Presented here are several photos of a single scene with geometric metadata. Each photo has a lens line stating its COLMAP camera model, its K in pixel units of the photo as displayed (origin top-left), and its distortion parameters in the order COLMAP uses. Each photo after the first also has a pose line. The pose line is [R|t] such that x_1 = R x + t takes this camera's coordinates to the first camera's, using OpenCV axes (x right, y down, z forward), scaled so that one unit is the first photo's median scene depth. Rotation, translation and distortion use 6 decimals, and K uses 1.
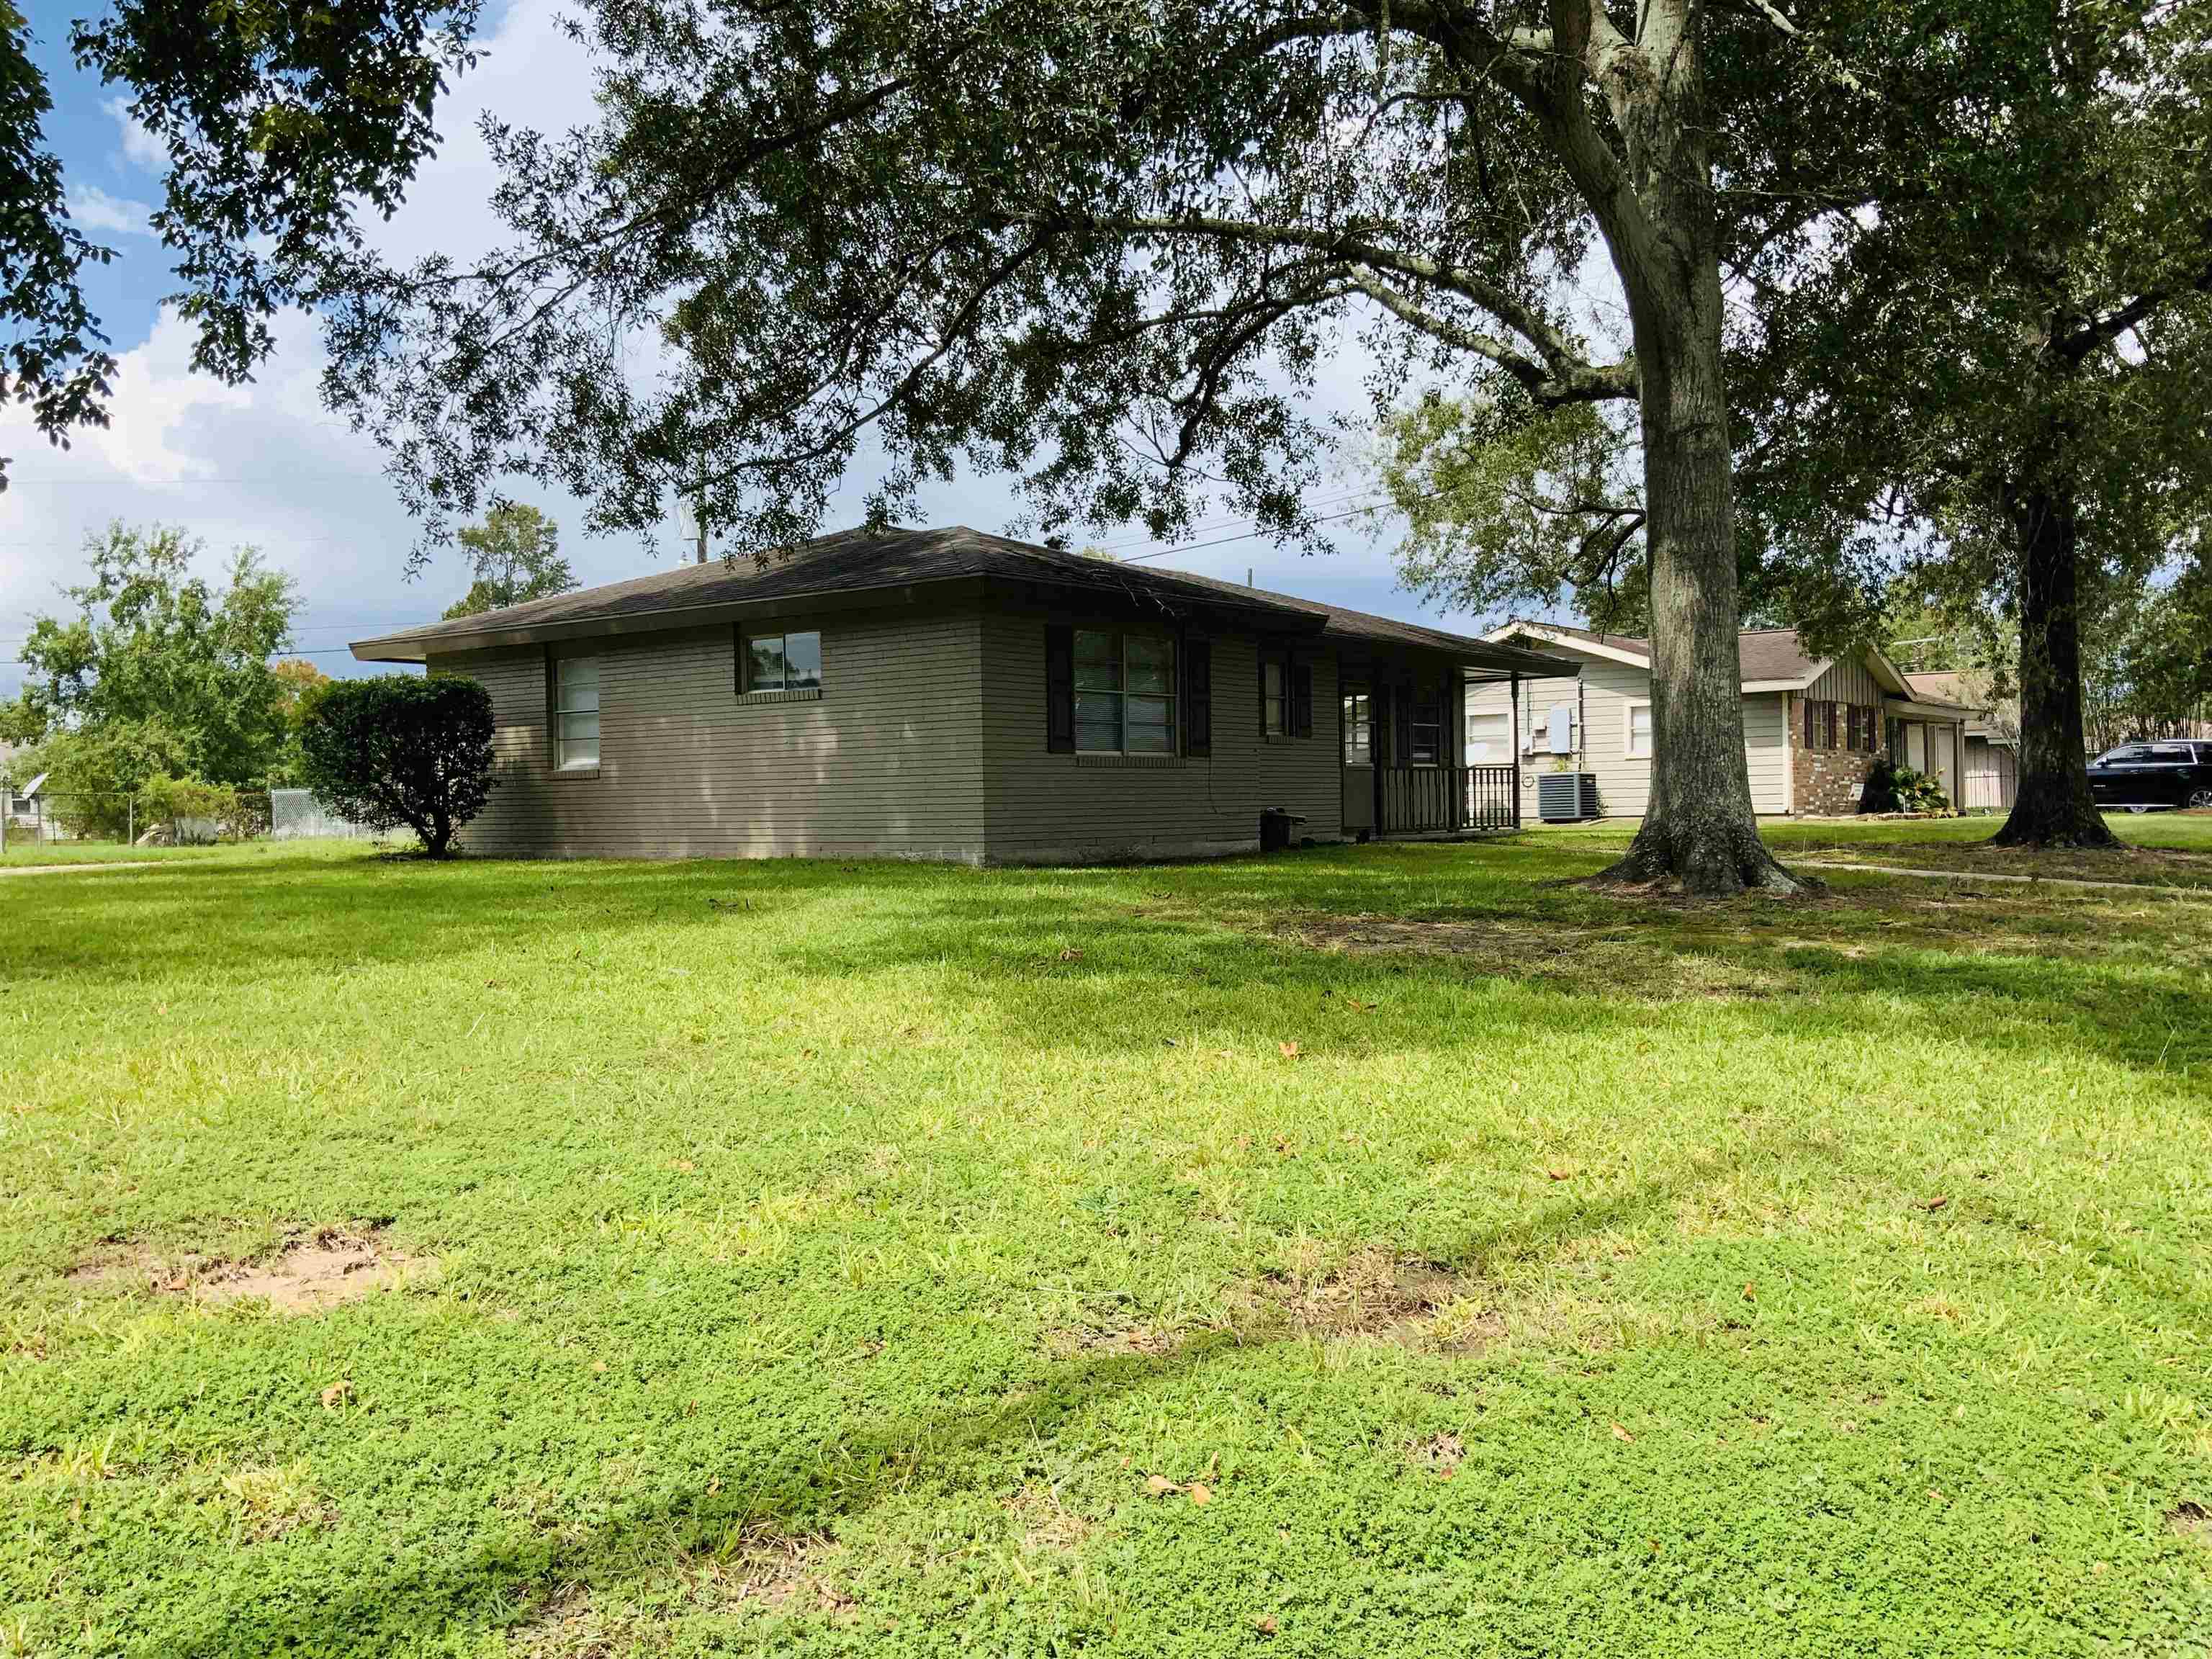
lens RADIAL K [[1881.7, 0, 1106.3], [0, 1881.7, 829.4], [0, 0, 1]] dist [0.007411, 0.001010]
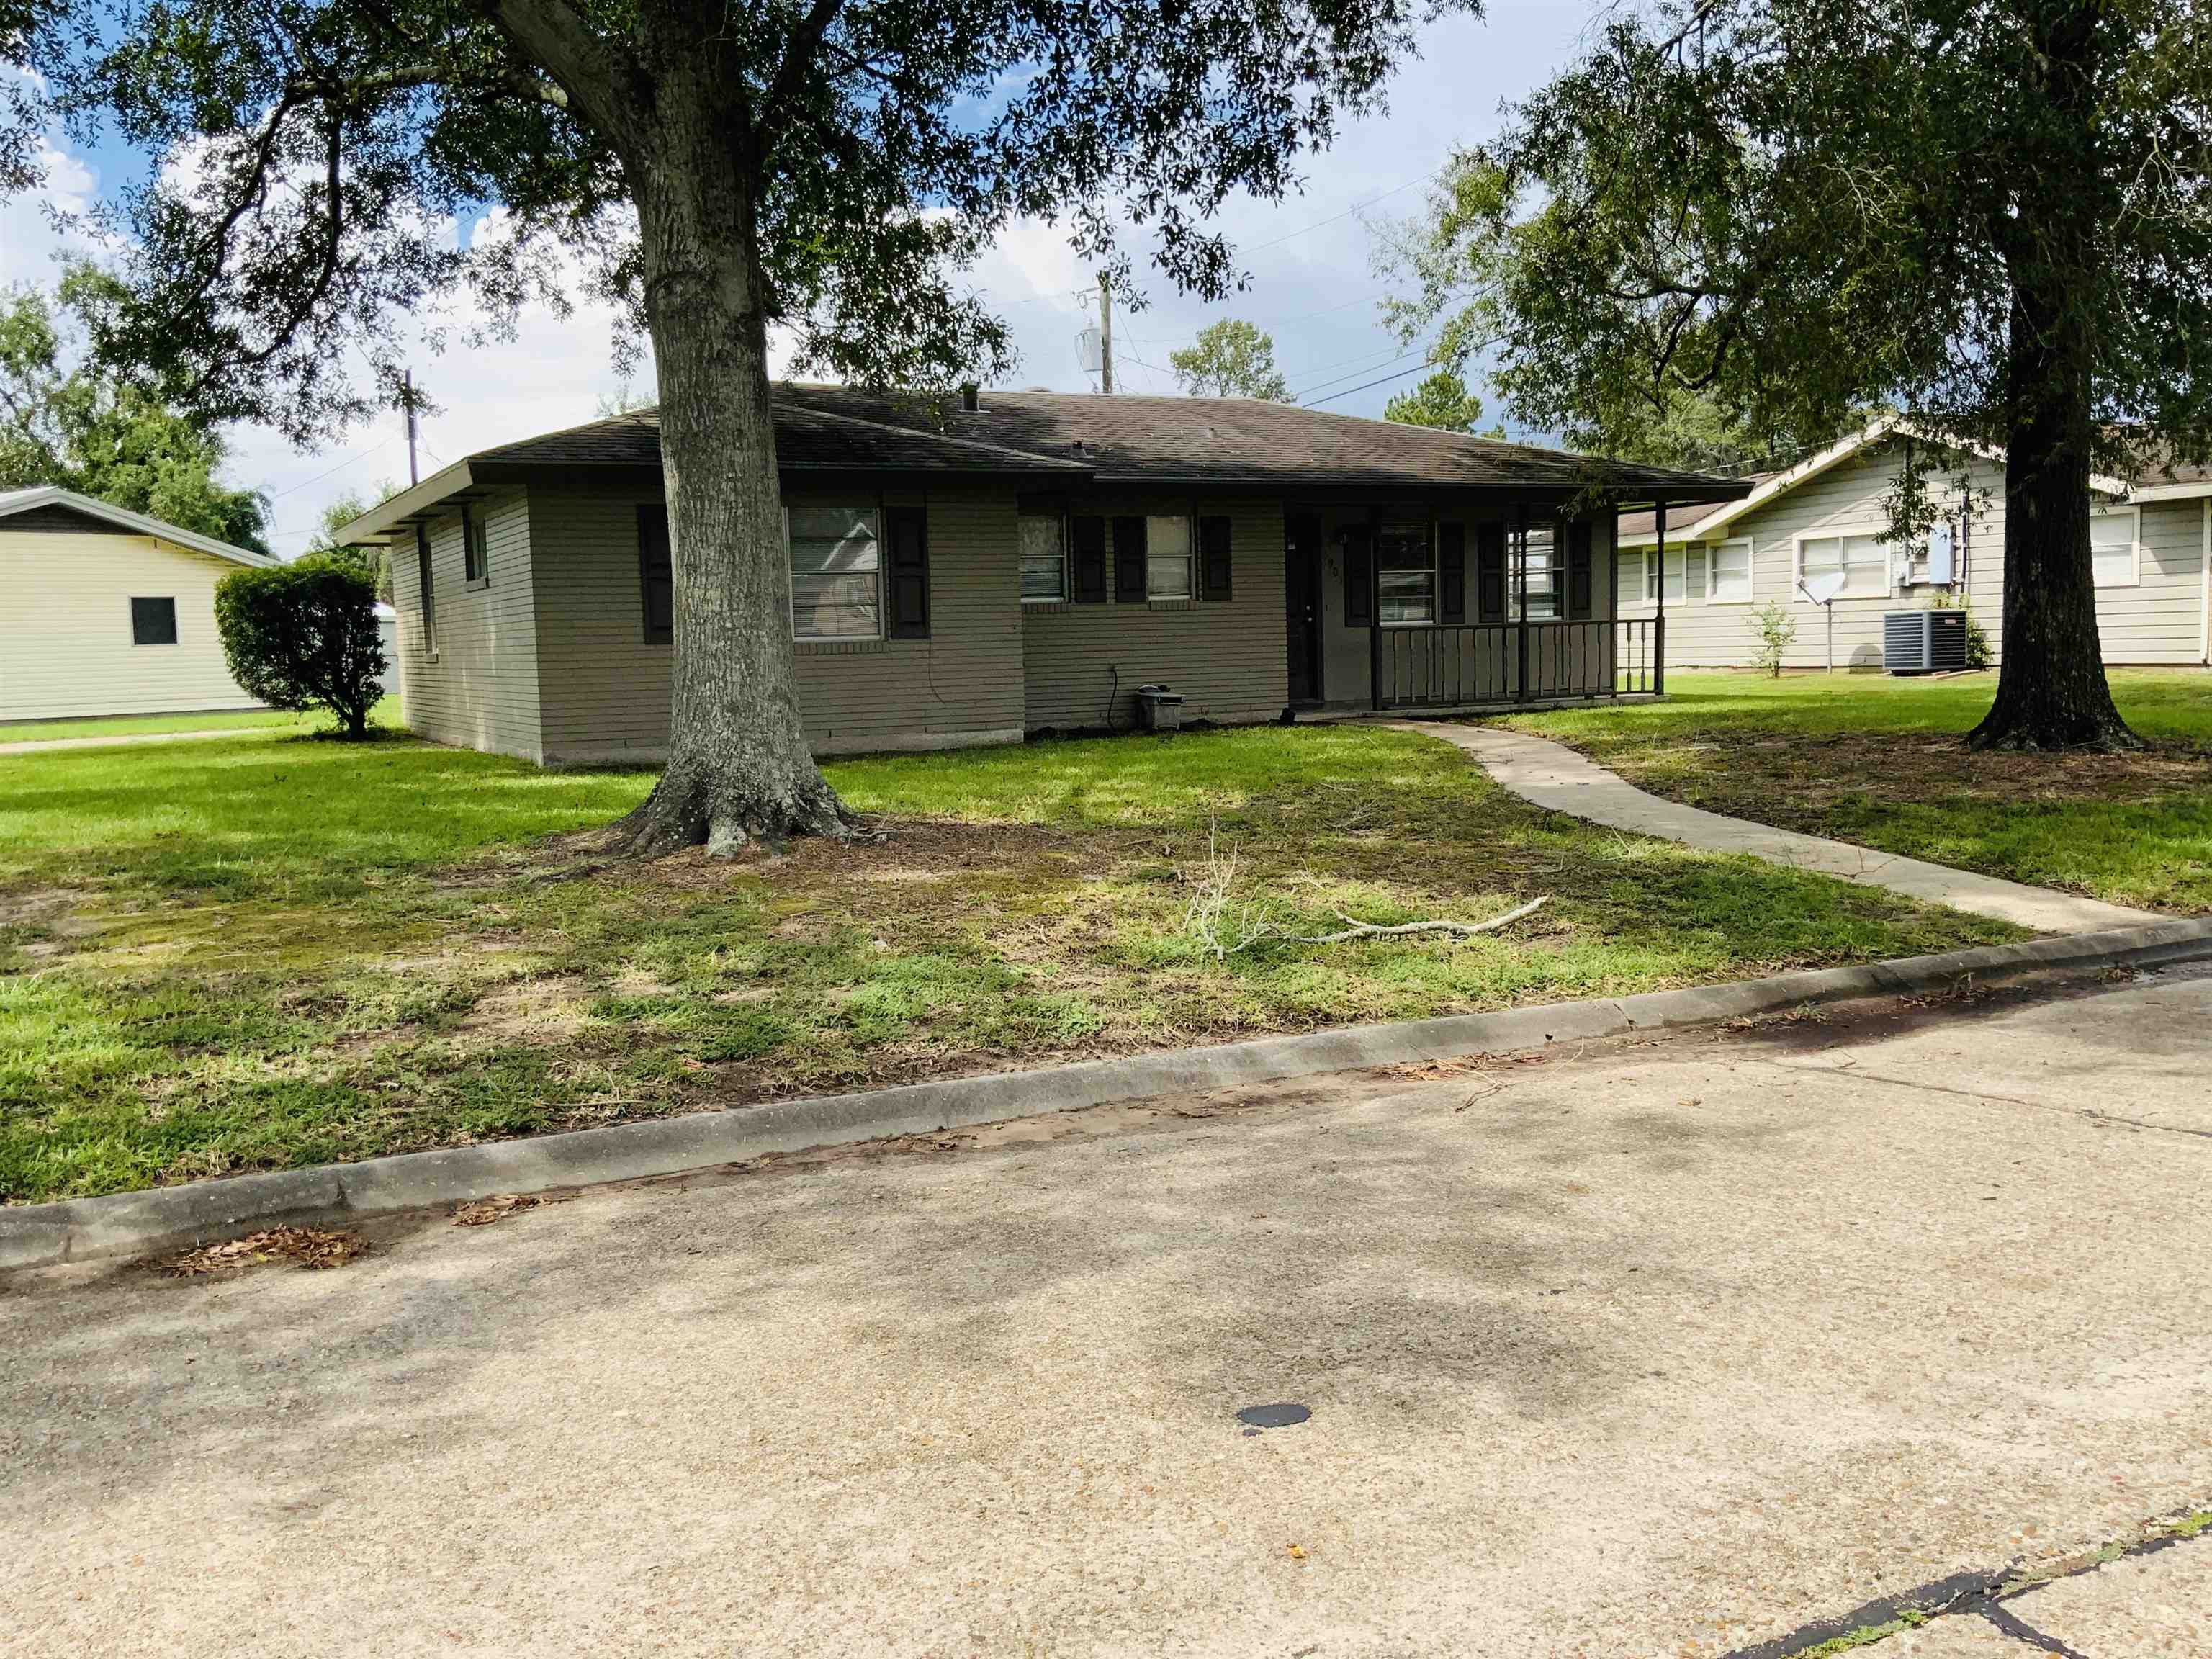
lens RADIAL K [[1982.7, 0, 1106.9], [0, 1982.7, 830.6], [0, 0, 1]] dist [-0.000927, -0.000162]
pose [[0.894482, 0.031979, -0.445960, 0.312885], [0.010699, 0.995622, 0.092853, -0.019198], [0.446977, -0.087827, 0.890224, 0.107452]]
